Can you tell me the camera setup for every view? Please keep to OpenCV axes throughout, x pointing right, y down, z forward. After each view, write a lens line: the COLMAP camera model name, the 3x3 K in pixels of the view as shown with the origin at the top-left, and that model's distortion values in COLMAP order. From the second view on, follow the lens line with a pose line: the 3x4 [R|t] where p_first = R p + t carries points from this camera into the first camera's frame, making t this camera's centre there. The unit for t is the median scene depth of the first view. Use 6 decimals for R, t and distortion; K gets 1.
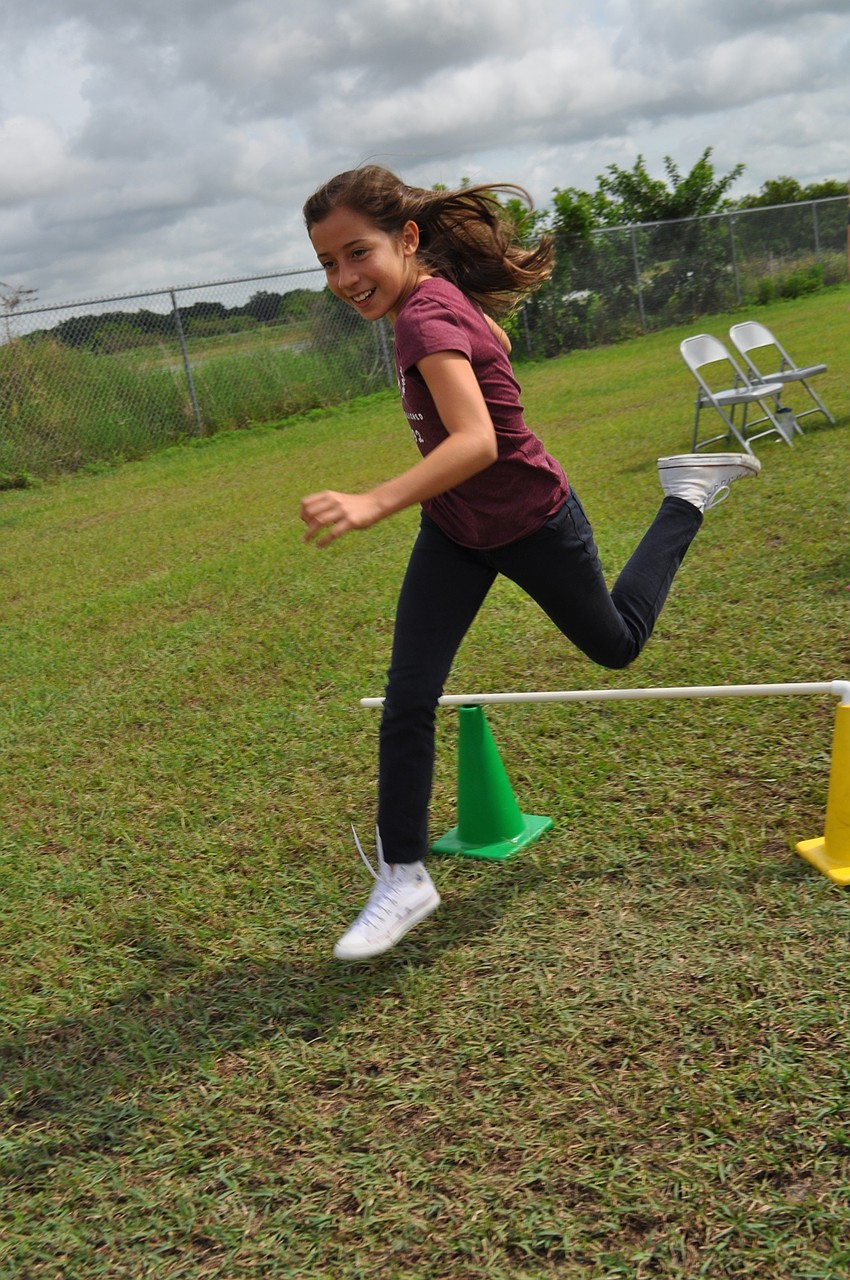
lens RADIAL K [[1340.1, 0, 425.0], [0, 1340.1, 640.0], [0, 0, 1]] dist [-0.068675, 0.013537]
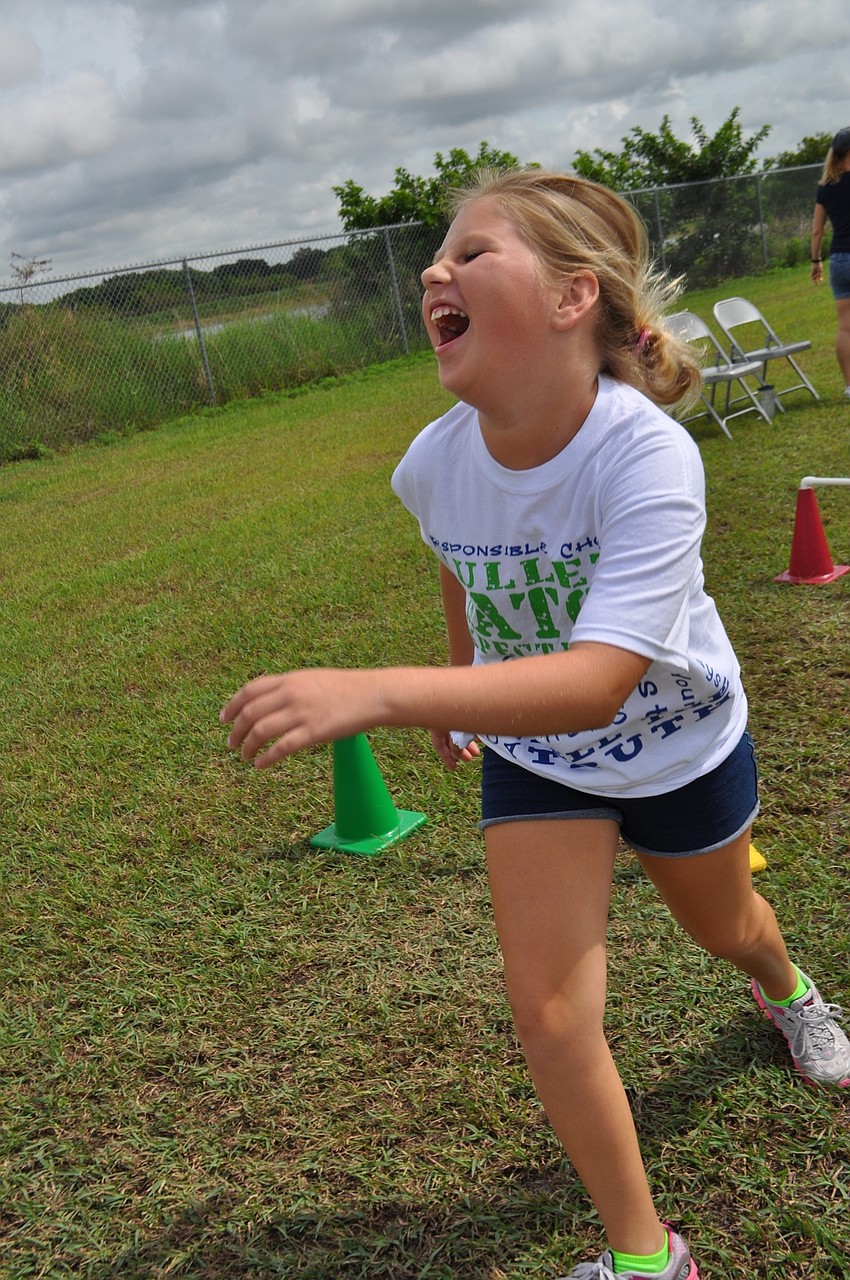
lens RADIAL K [[1340.1, 0, 425.0], [0, 1340.1, 640.0], [0, 0, 1]] dist [-0.068675, 0.013537]
pose [[0.999507, 0.003948, -0.031140, 0.103138], [-0.002992, 0.999525, 0.030688, -0.029075], [0.031246, -0.030579, 0.999044, -0.034533]]
